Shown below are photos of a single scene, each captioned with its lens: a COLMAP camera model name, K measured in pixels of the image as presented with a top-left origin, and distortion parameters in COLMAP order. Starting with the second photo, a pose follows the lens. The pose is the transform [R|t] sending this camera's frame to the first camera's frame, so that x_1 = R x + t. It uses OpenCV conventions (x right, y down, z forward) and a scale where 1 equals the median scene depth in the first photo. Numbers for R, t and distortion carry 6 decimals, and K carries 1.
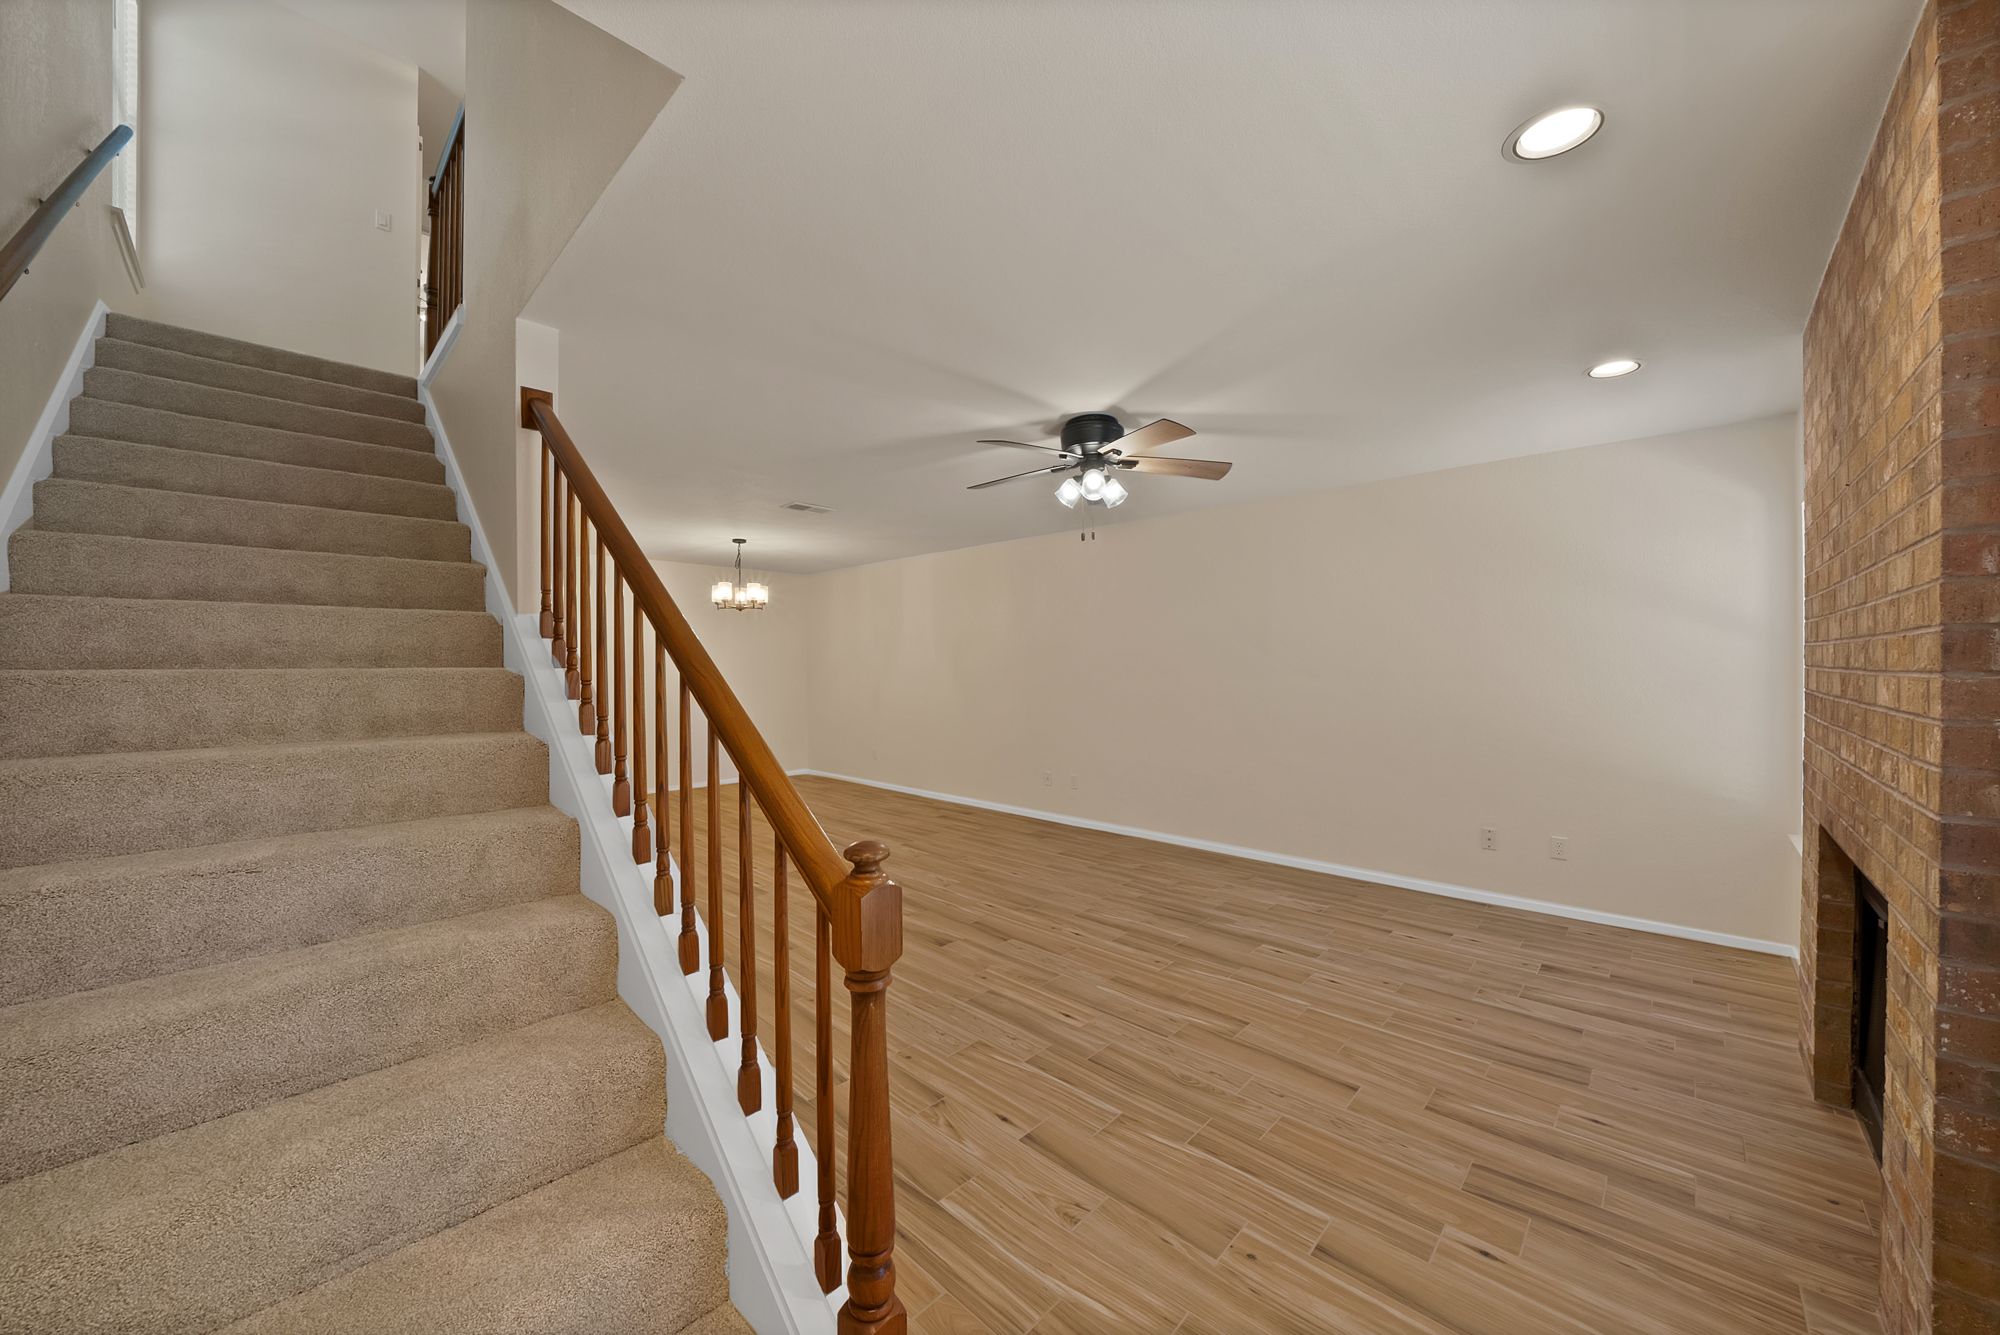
lens RADIAL K [[723.6, 0, 998.7], [0, 723.6, 672.6], [0, 0, 1]] dist [-0.023742, 0.000012]
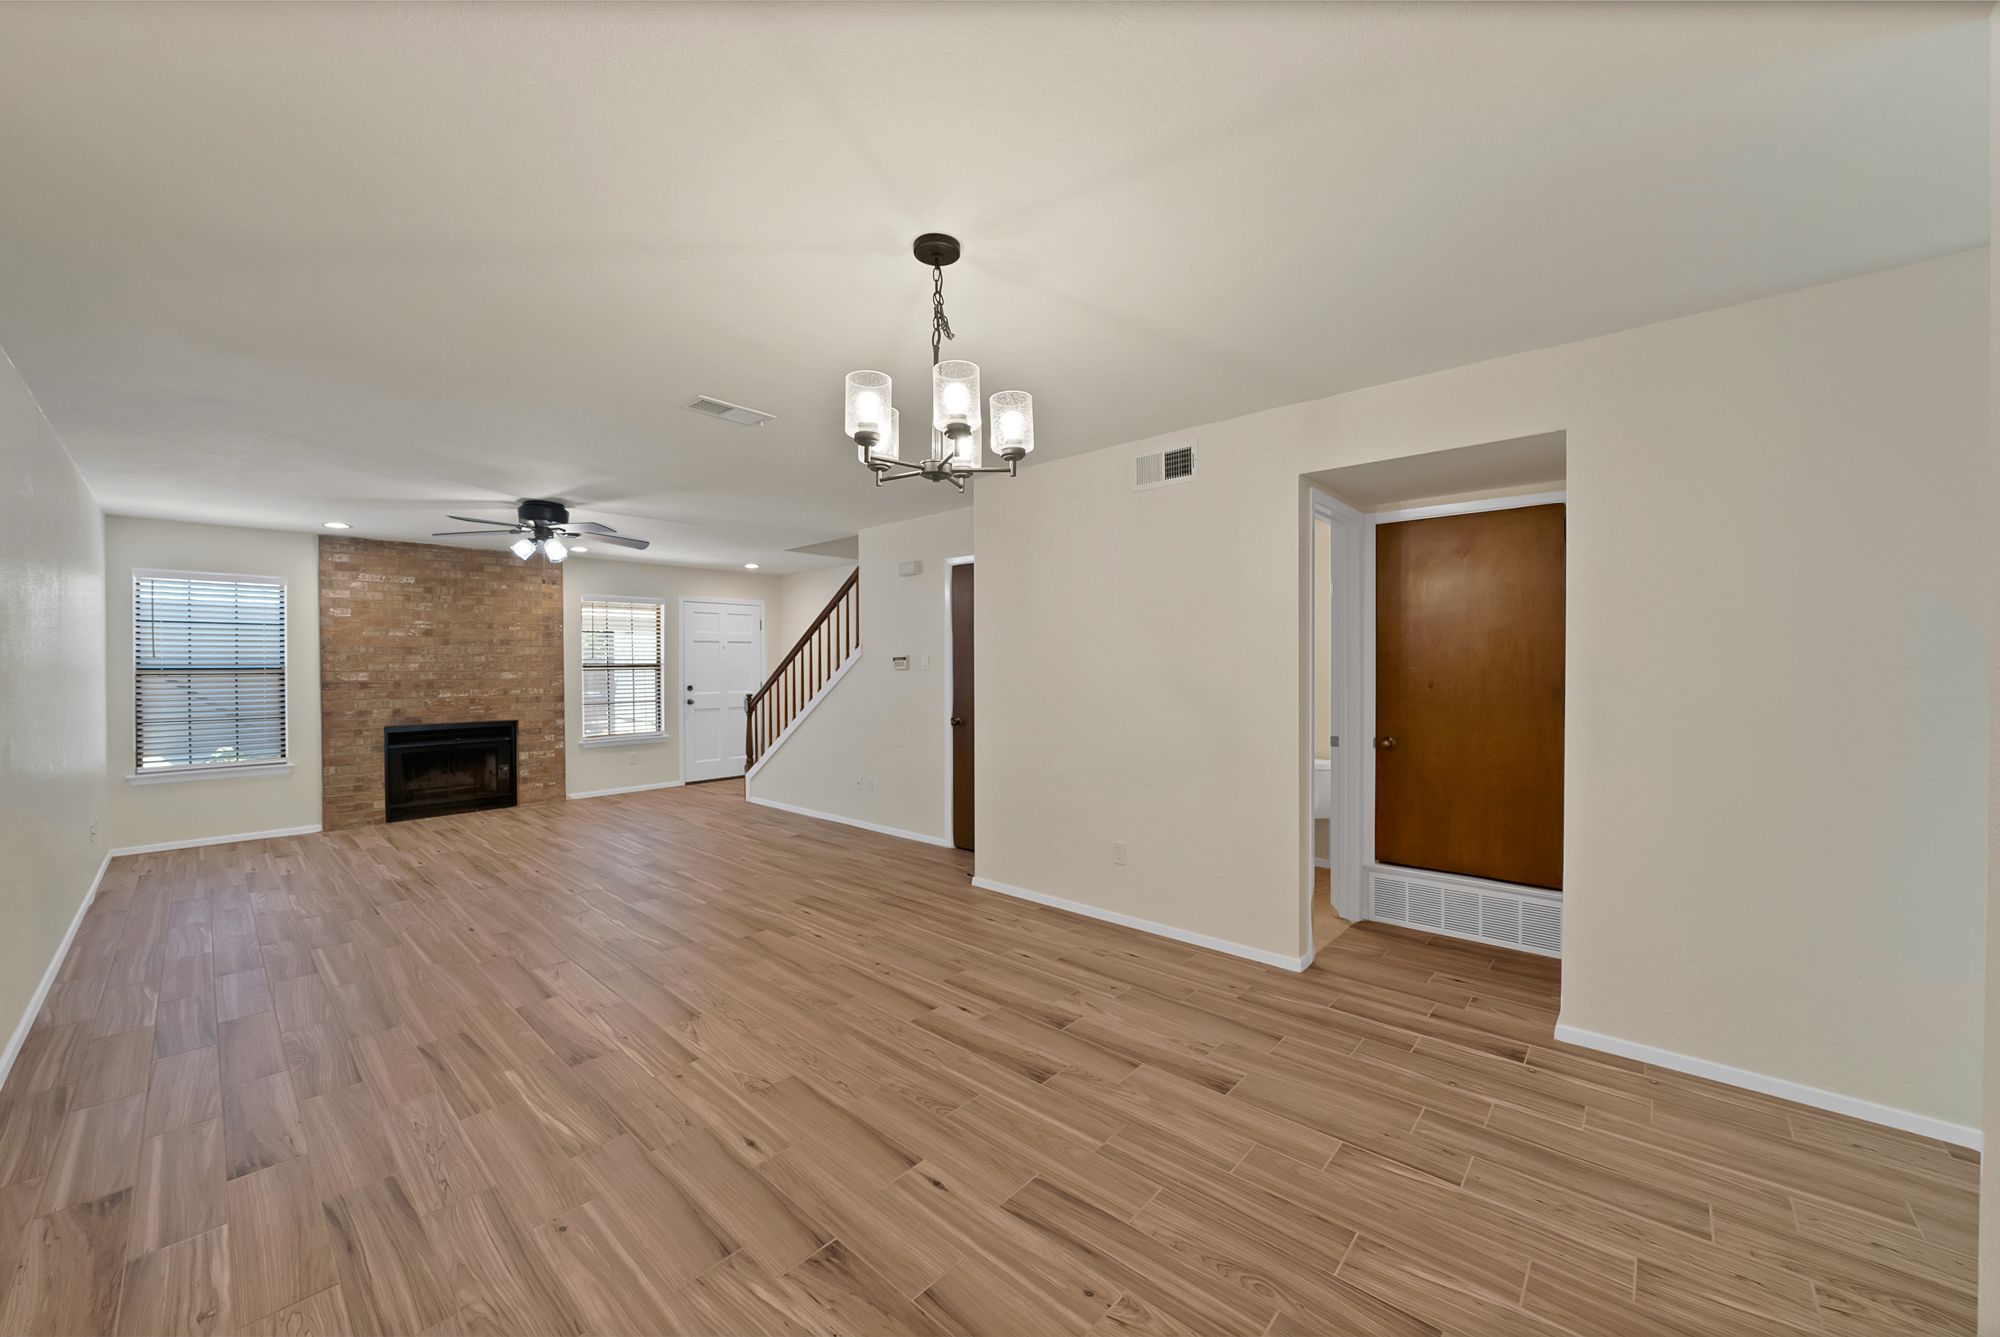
lens RADIAL K [[723.6, 0, 998.7], [0, 723.6, 673.6], [0, 0, 1]] dist [-0.023742, 0.000012]
pose [[-0.999118, 0.007862, -0.041247, -0.512961], [0.007135, 0.999817, 0.017741, -0.003840], [0.041379, 0.017431, -0.998991, 1.787267]]
